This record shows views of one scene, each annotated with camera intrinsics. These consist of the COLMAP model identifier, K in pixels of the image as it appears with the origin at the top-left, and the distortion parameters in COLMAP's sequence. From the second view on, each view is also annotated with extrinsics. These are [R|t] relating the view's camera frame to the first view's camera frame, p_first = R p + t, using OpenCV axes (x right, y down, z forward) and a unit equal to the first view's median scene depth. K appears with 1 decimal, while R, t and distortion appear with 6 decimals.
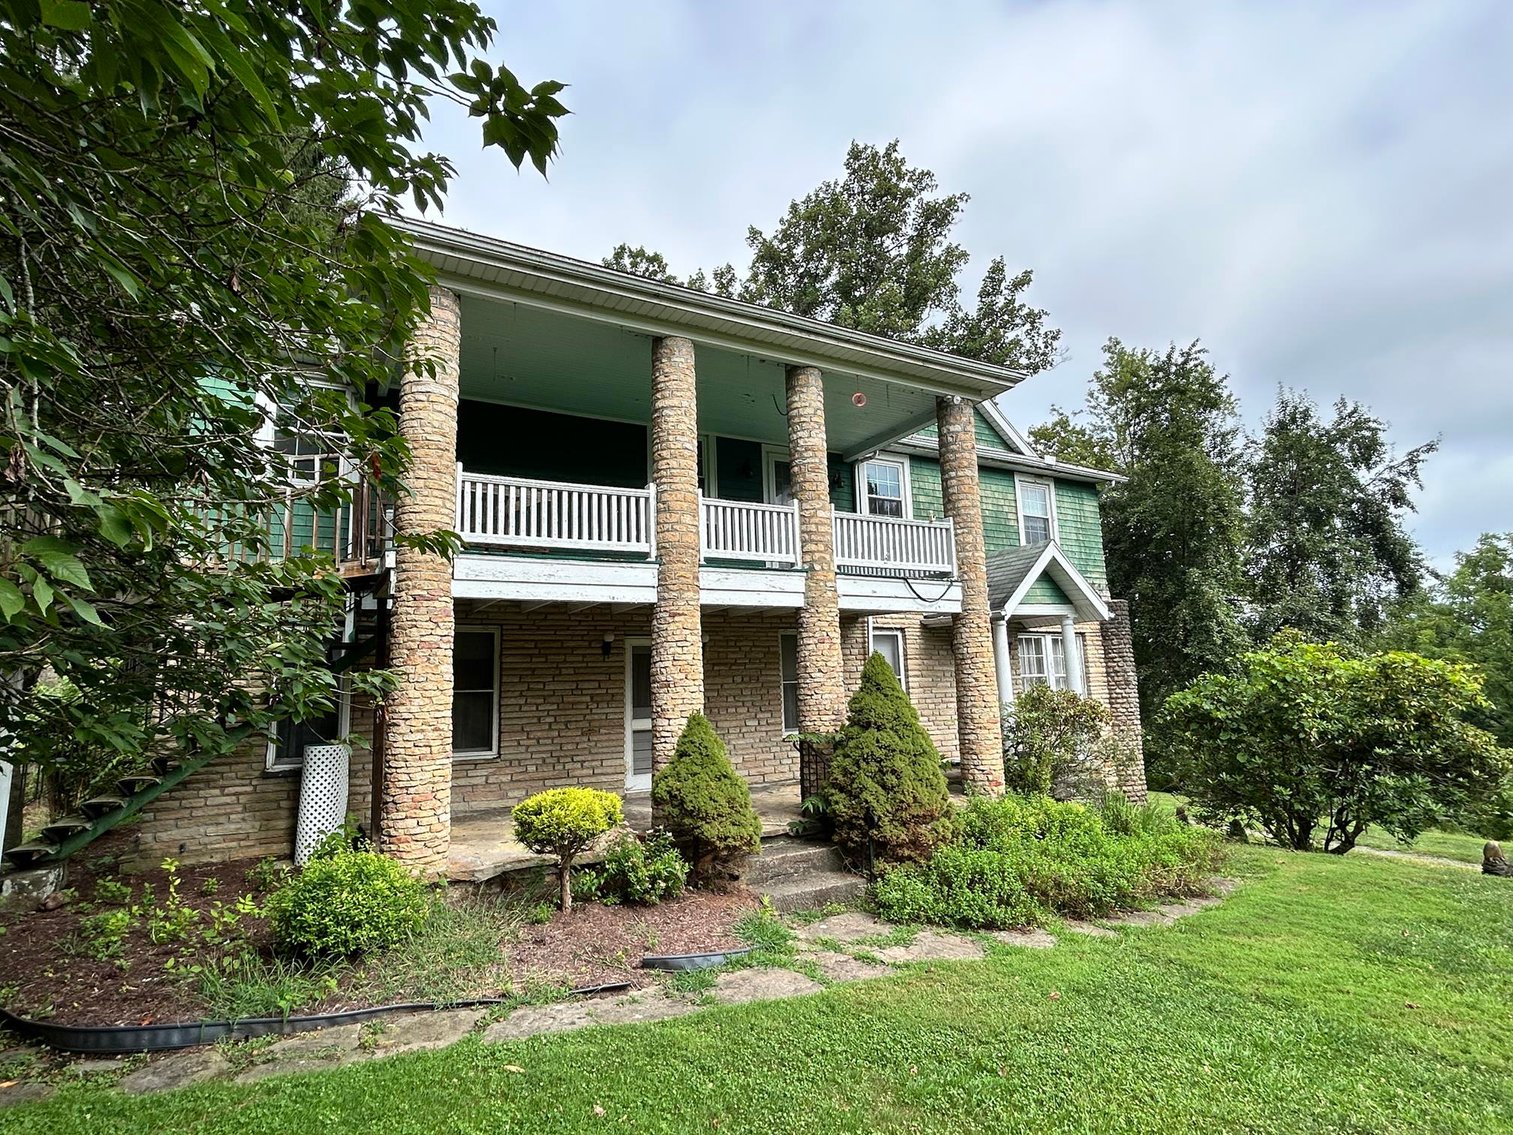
lens RADIAL K [[789.1, 0, 752.2], [0, 789.1, 565.9], [0, 0, 1]] dist [-0.005541, 0.009468]
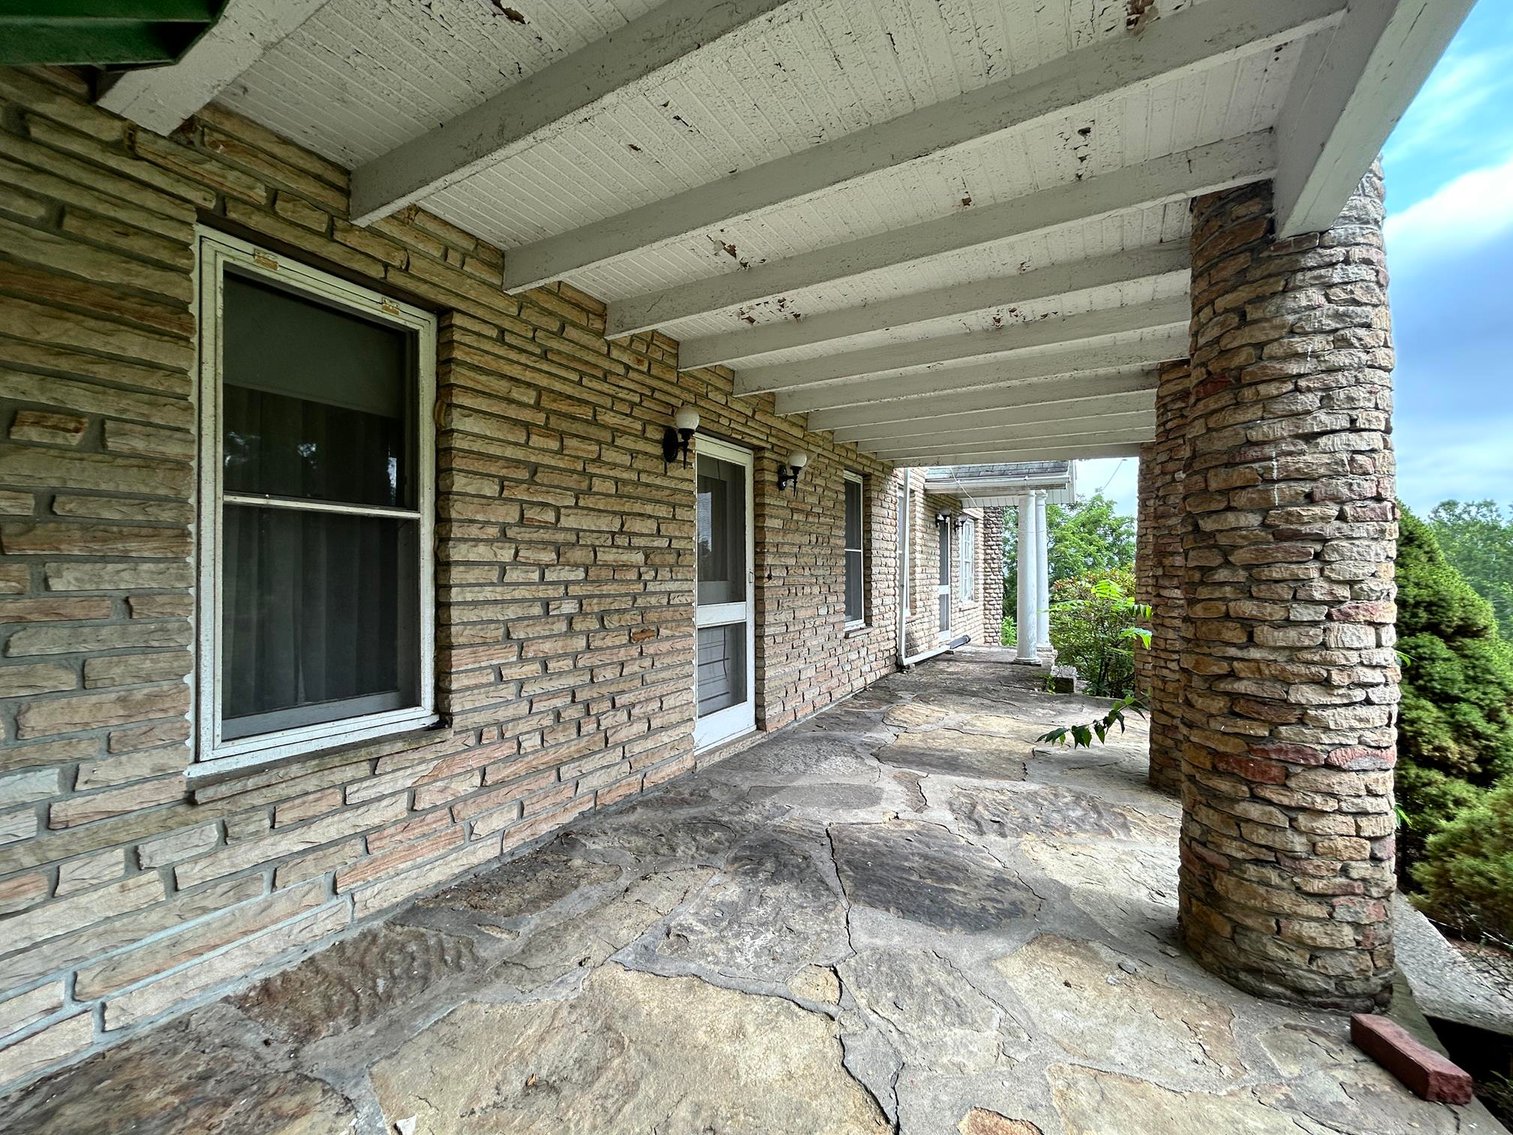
lens RADIAL K [[611.9, 0, 754.7], [0, 611.9, 568.8], [0, 0, 1]] dist [0.000264, 0.000719]
pose [[0.861829, 0.038189, 0.505760, -0.327246], [-0.112411, 0.986744, 0.117045, 0.132358], [-0.494586, -0.157726, 0.854697, 0.707748]]
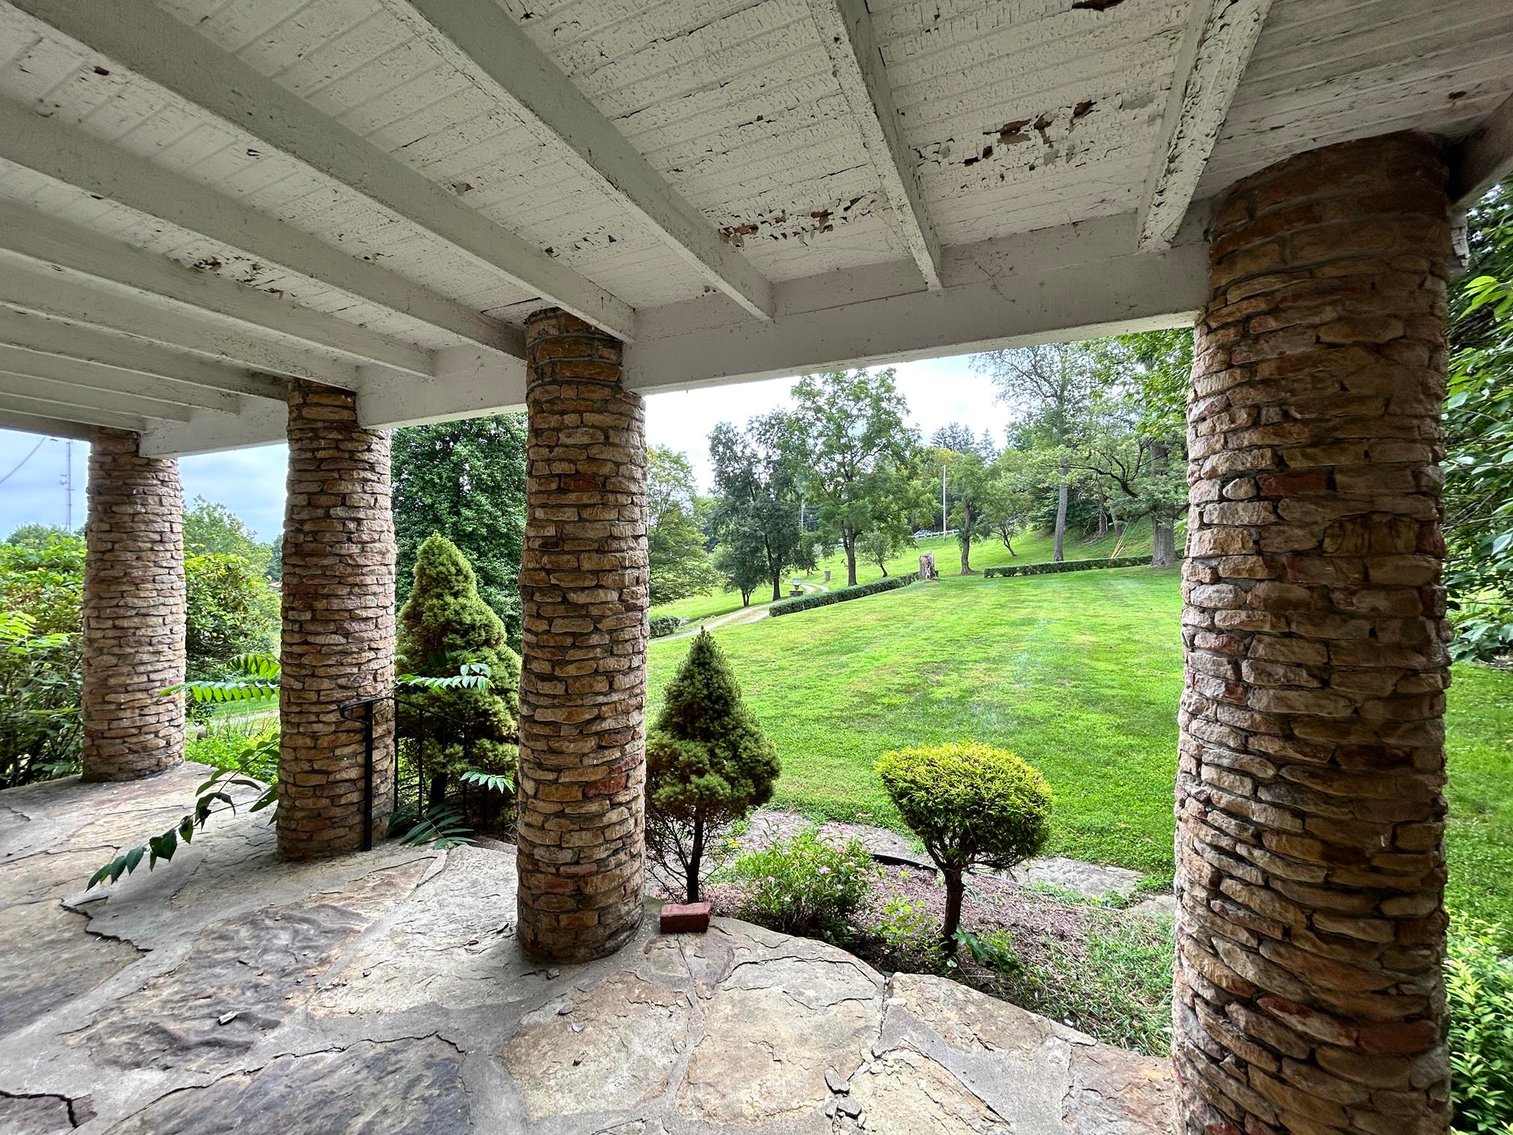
lens RADIAL K [[611.9, 0, 757.2], [0, 611.9, 566.9], [0, 0, 1]] dist [0.000264, 0.000719]
pose [[-0.573411, 0.017523, 0.819080, -0.336910], [-0.117362, 0.987703, -0.103292, 0.129252], [-0.810818, -0.155358, -0.564303, 0.905568]]
